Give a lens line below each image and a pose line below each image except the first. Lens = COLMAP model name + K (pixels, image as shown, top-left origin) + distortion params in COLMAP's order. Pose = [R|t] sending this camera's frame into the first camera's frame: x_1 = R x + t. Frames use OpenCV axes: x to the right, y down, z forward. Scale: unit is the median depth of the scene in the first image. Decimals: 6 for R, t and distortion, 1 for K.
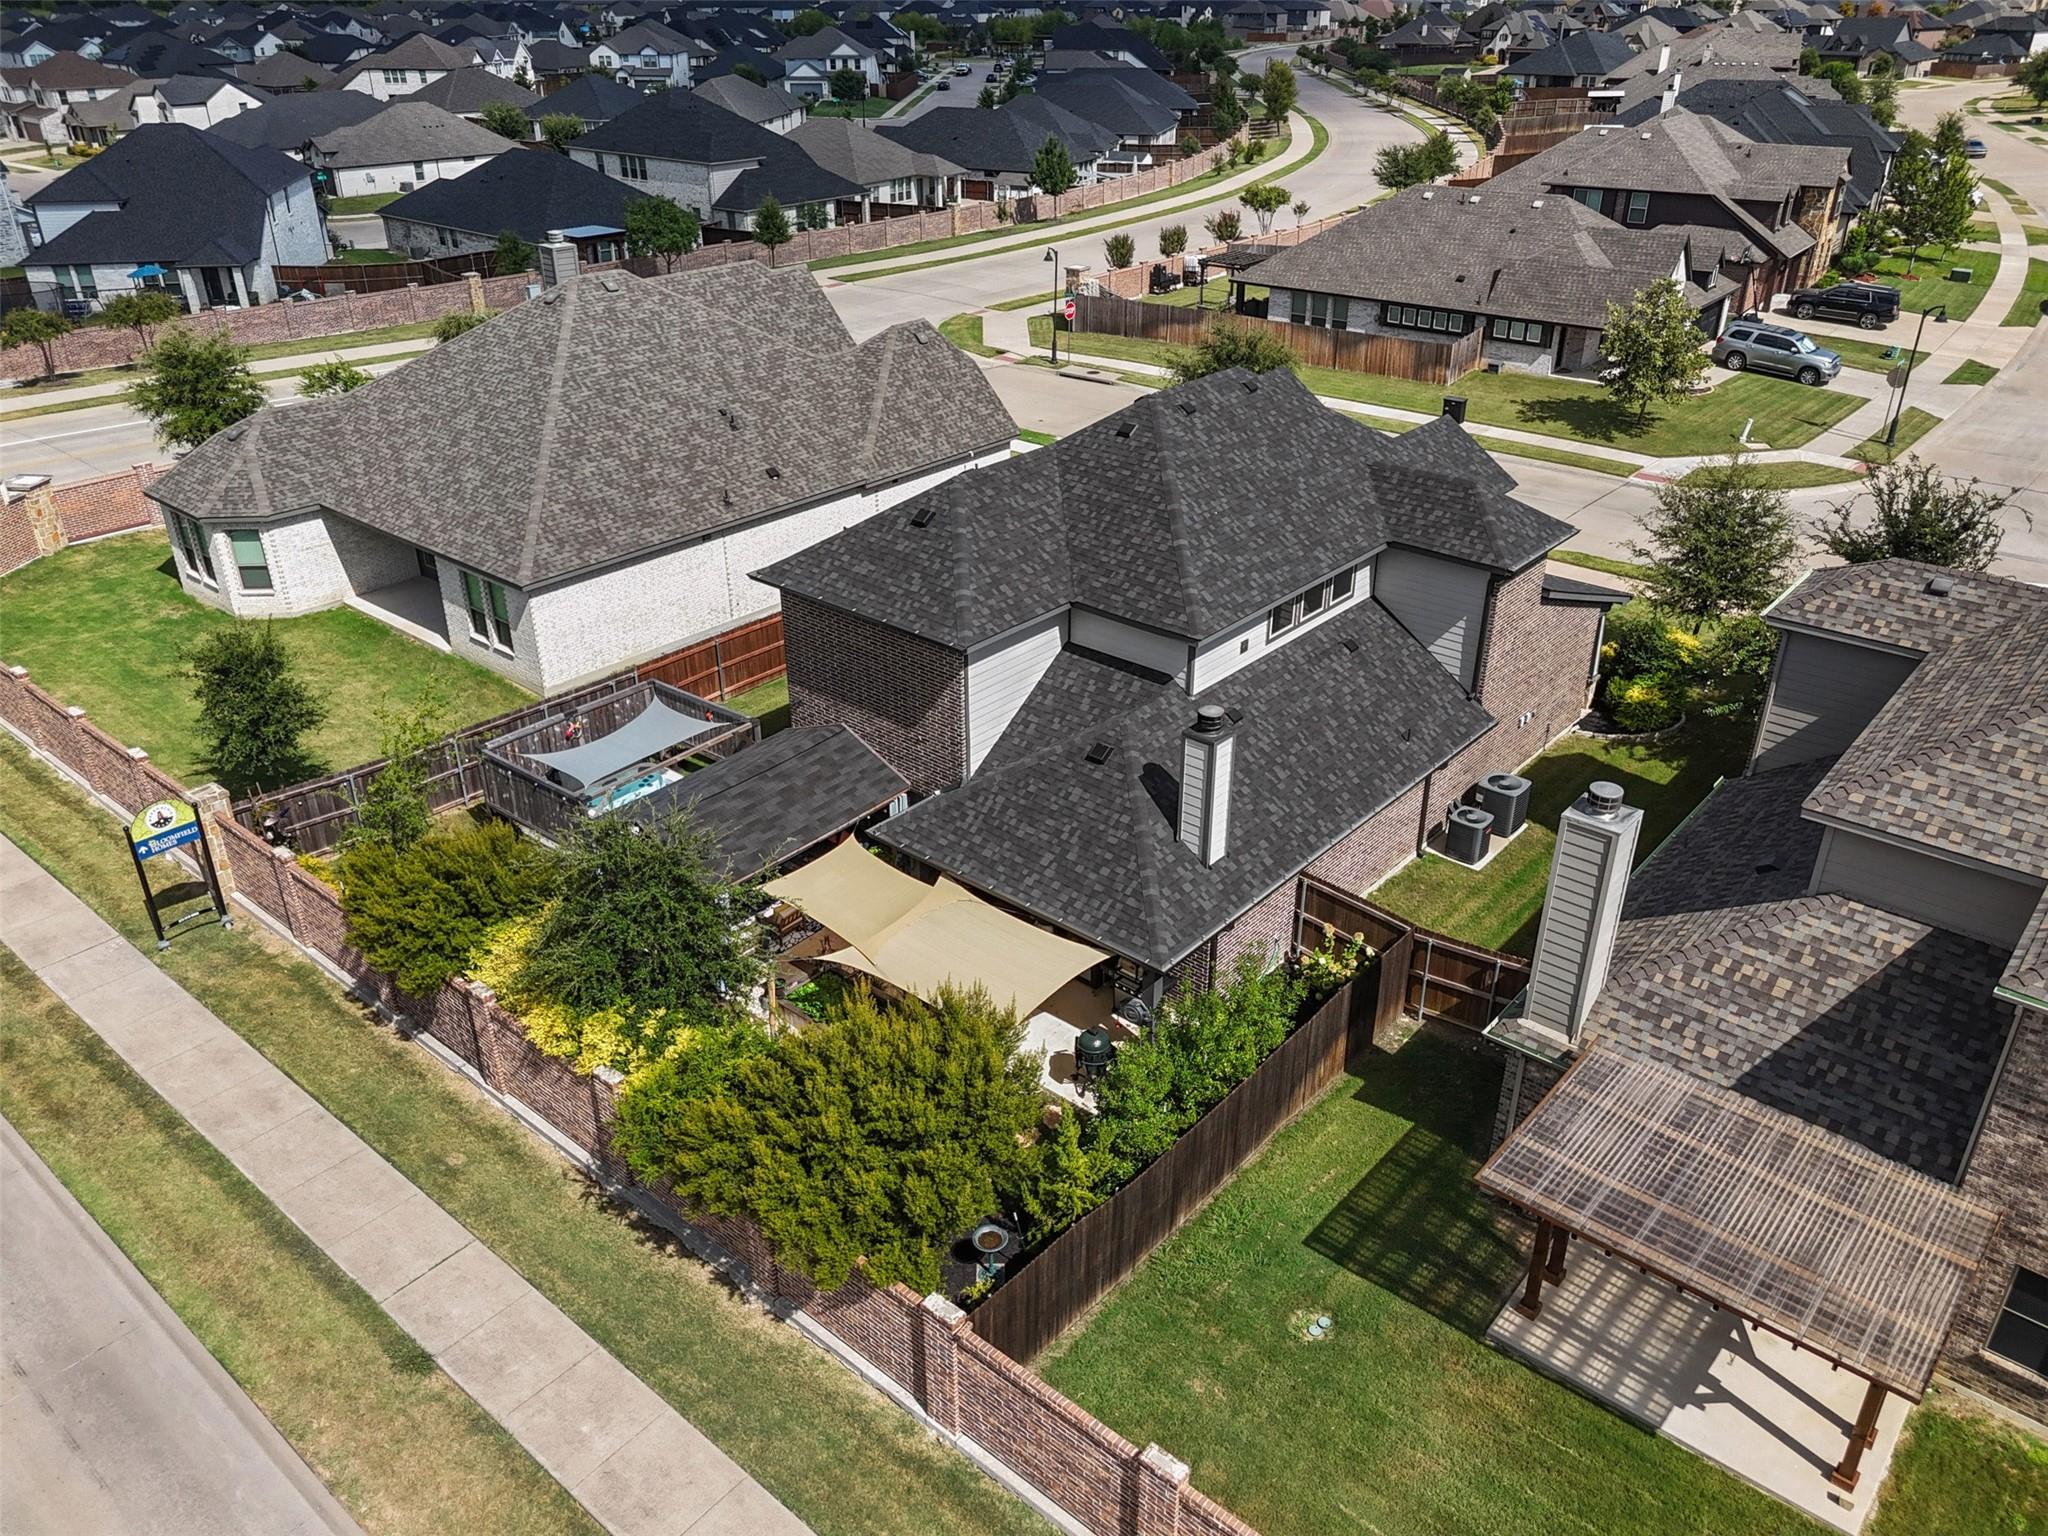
lens RADIAL K [[1538.4, 0, 1020.5], [0, 1538.4, 741.9], [0, 0, 1]] dist [0.098413, -0.136422]
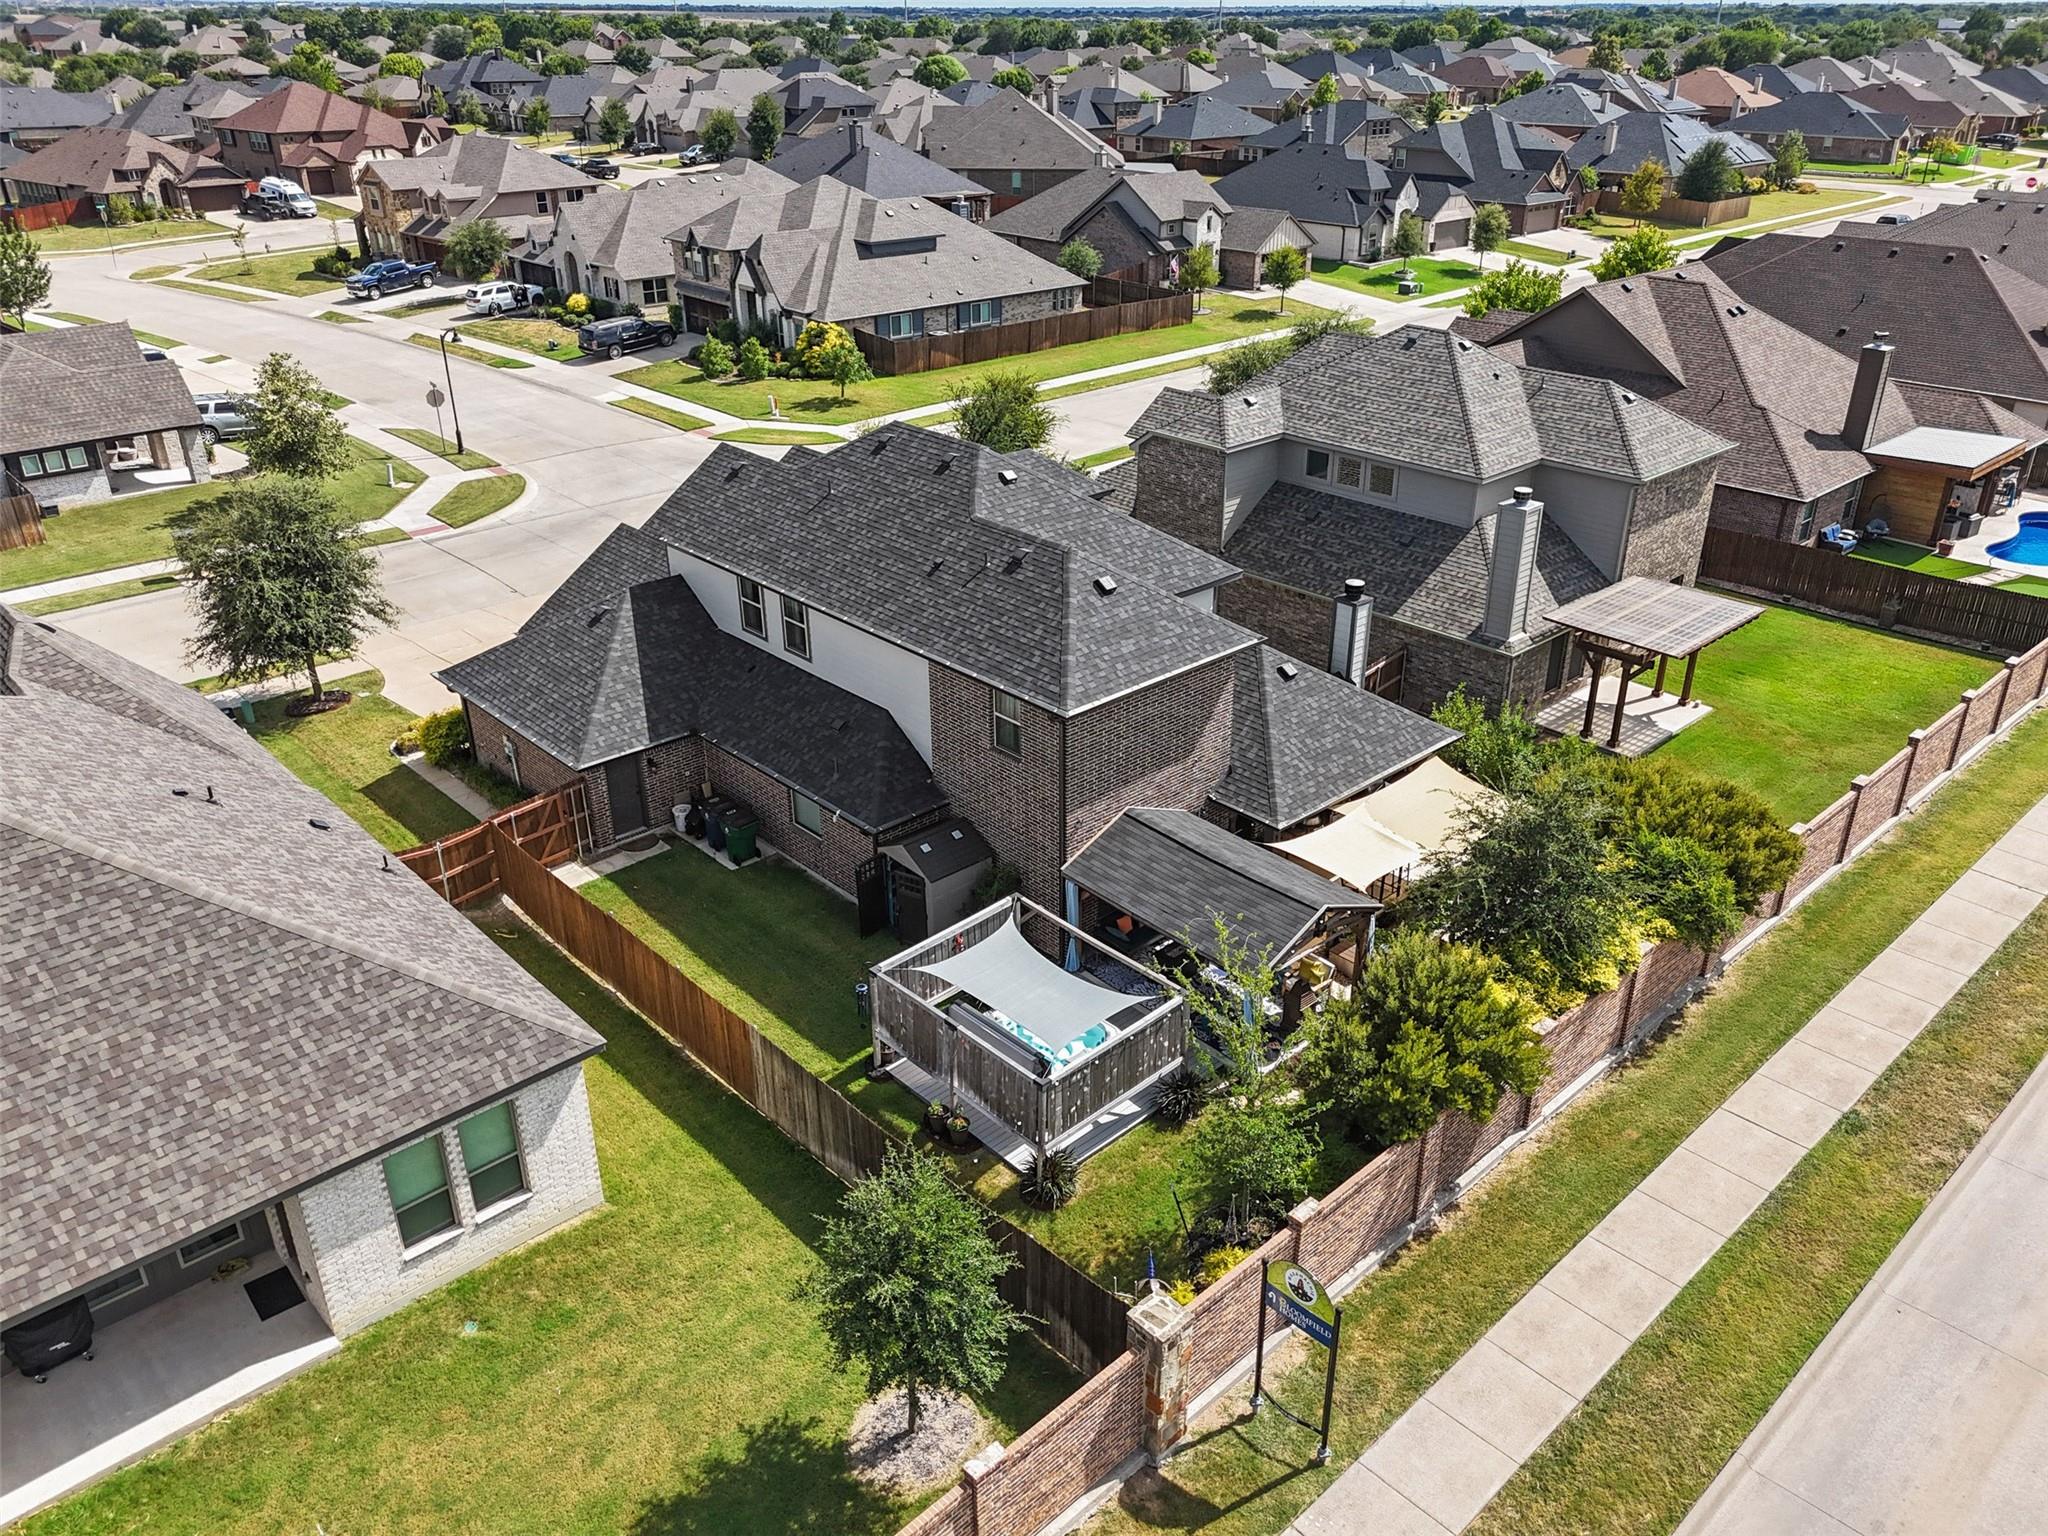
lens RADIAL K [[1538.4, 0, 1020.5], [0, 1538.4, 741.9], [0, 0, 1]] dist [0.098413, -0.136422]
pose [[0.104264, -0.421327, 0.900895, -0.708038], [0.442598, 0.830847, 0.337343, -0.293044], [-0.890638, 0.363561, 0.273106, 0.535733]]
